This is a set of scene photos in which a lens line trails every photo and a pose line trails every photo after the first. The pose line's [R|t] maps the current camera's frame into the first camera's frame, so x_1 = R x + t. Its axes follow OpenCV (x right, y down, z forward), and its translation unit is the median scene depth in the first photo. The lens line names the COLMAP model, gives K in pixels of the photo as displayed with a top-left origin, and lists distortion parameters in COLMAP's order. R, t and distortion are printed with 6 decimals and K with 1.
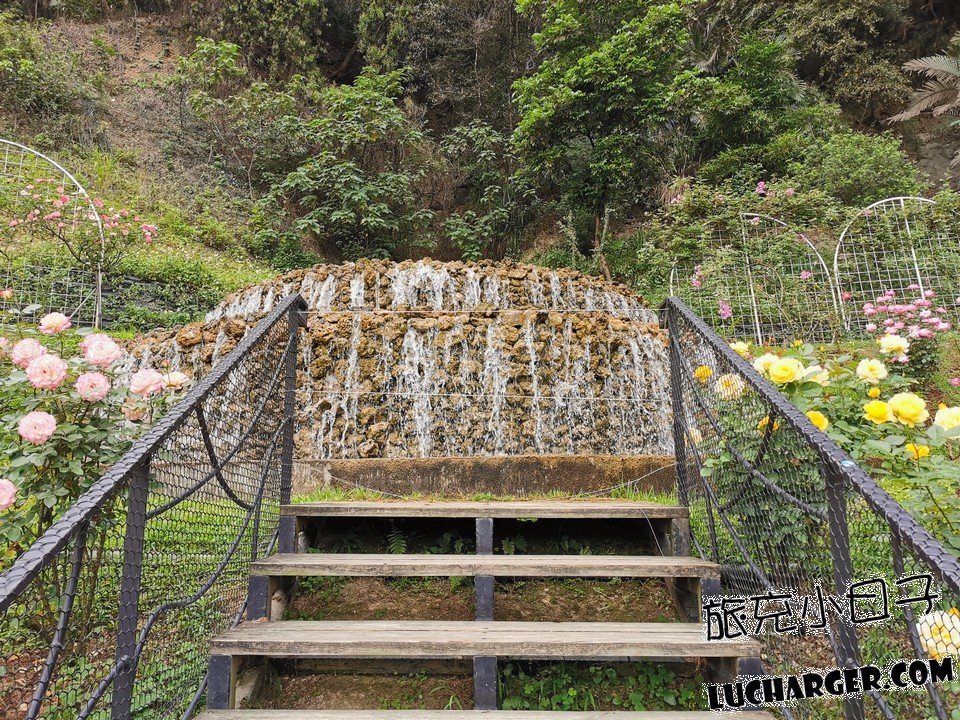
lens RADIAL K [[740.3, 0, 480.0], [0, 740.3, 360.0], [0, 0, 1]] dist [0.008325, -0.016785]
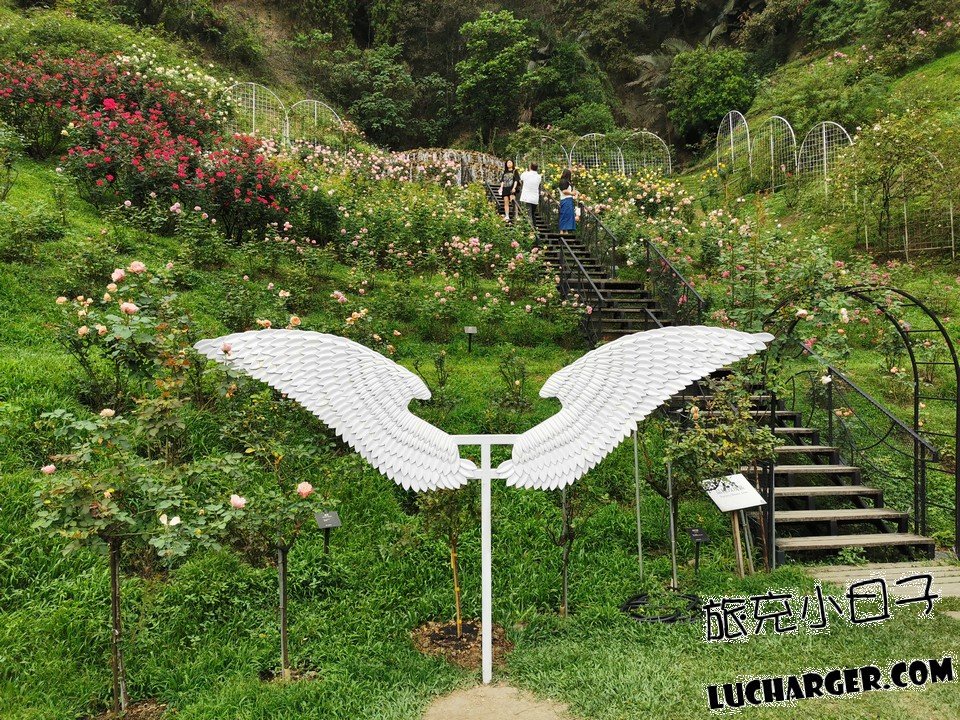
lens RADIAL K [[740.3, 0, 480.0], [0, 740.3, 360.0], [0, 0, 1]] dist [0.008325, -0.016785]
pose [[0.983174, 0.012280, 0.182260, -0.262820], [-0.043375, 0.984897, 0.167619, 0.125262], [-0.177449, -0.172704, 0.968858, -1.255438]]
